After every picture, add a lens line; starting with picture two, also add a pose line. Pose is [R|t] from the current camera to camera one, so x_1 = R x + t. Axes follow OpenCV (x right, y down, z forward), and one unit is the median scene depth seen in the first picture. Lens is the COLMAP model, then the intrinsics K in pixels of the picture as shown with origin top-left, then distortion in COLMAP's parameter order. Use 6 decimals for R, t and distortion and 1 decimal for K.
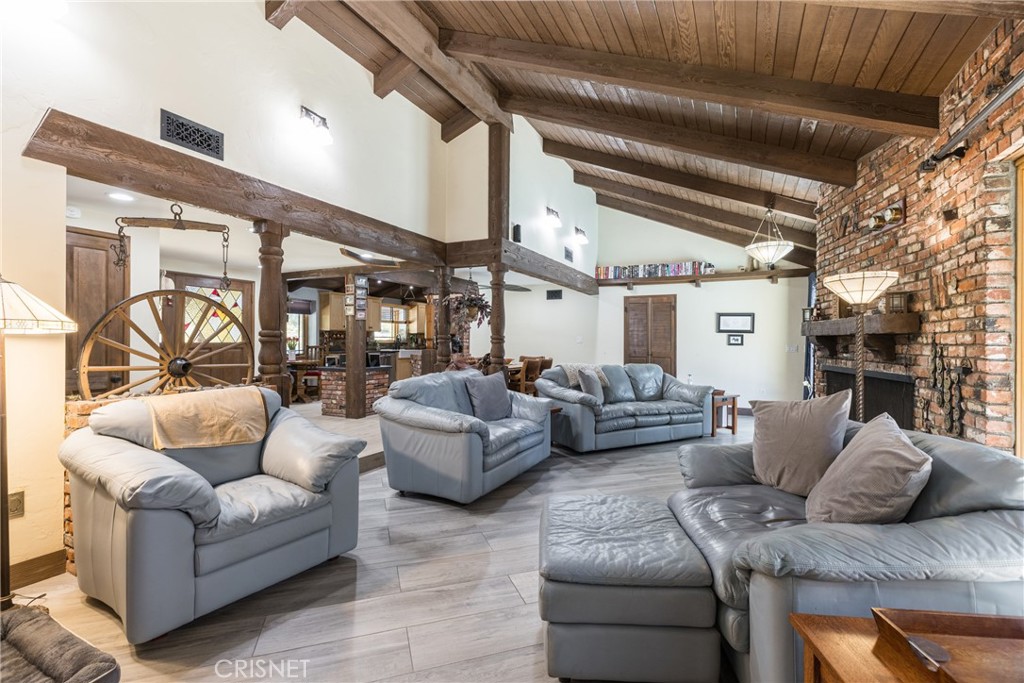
lens RADIAL K [[453.9, 0, 510.5], [0, 453.9, 341.7], [0, 0, 1]] dist [0.001468, -0.000102]
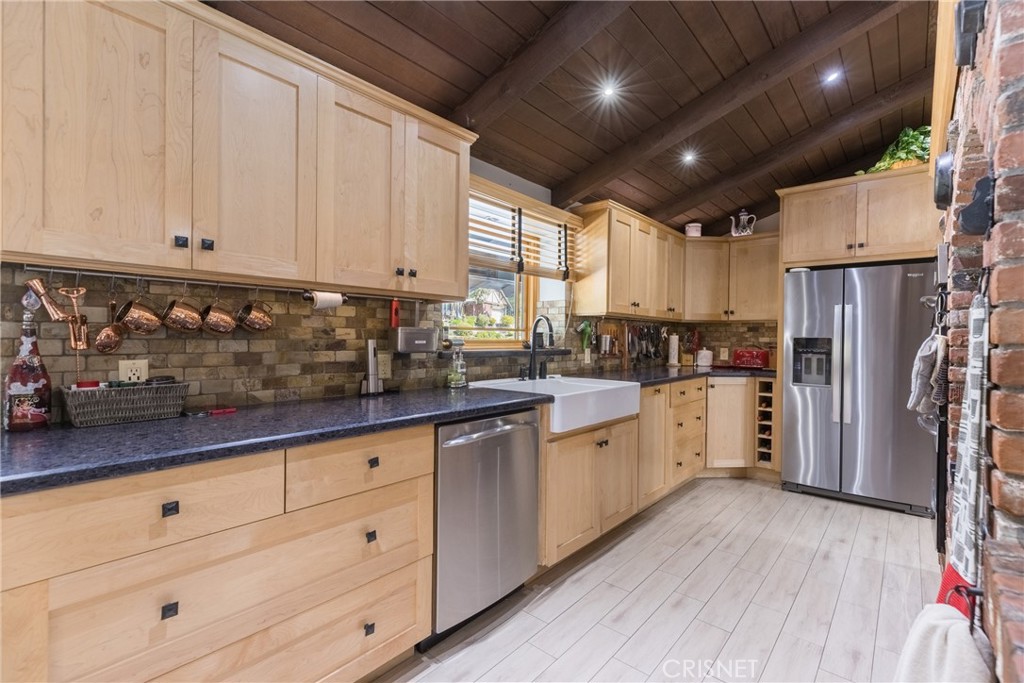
lens RADIAL K [[453.9, 0, 513.8], [0, 453.9, 339.1], [0, 0, 1]] dist [0.001468, -0.000102]
pose [[0.969872, 0.009799, -0.243419, -0.194509], [-0.008617, 0.999945, 0.005920, -0.005402], [0.243464, -0.003644, 0.969903, 0.733277]]
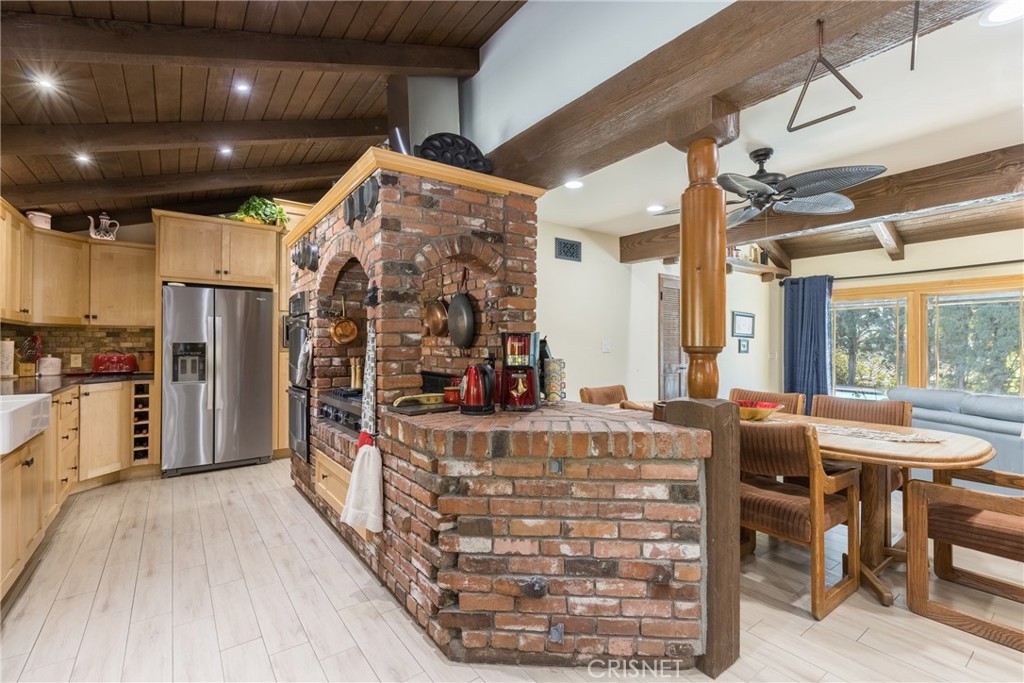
lens RADIAL K [[453.9, 0, 514.7], [0, 453.9, 341.6], [0, 0, 1]] dist [0.001468, -0.000102]
pose [[0.444065, 0.002866, 0.895990, -0.276088], [-0.000777, 0.999996, -0.002813, -0.006276], [-0.895994, 0.000553, 0.444065, 0.686270]]
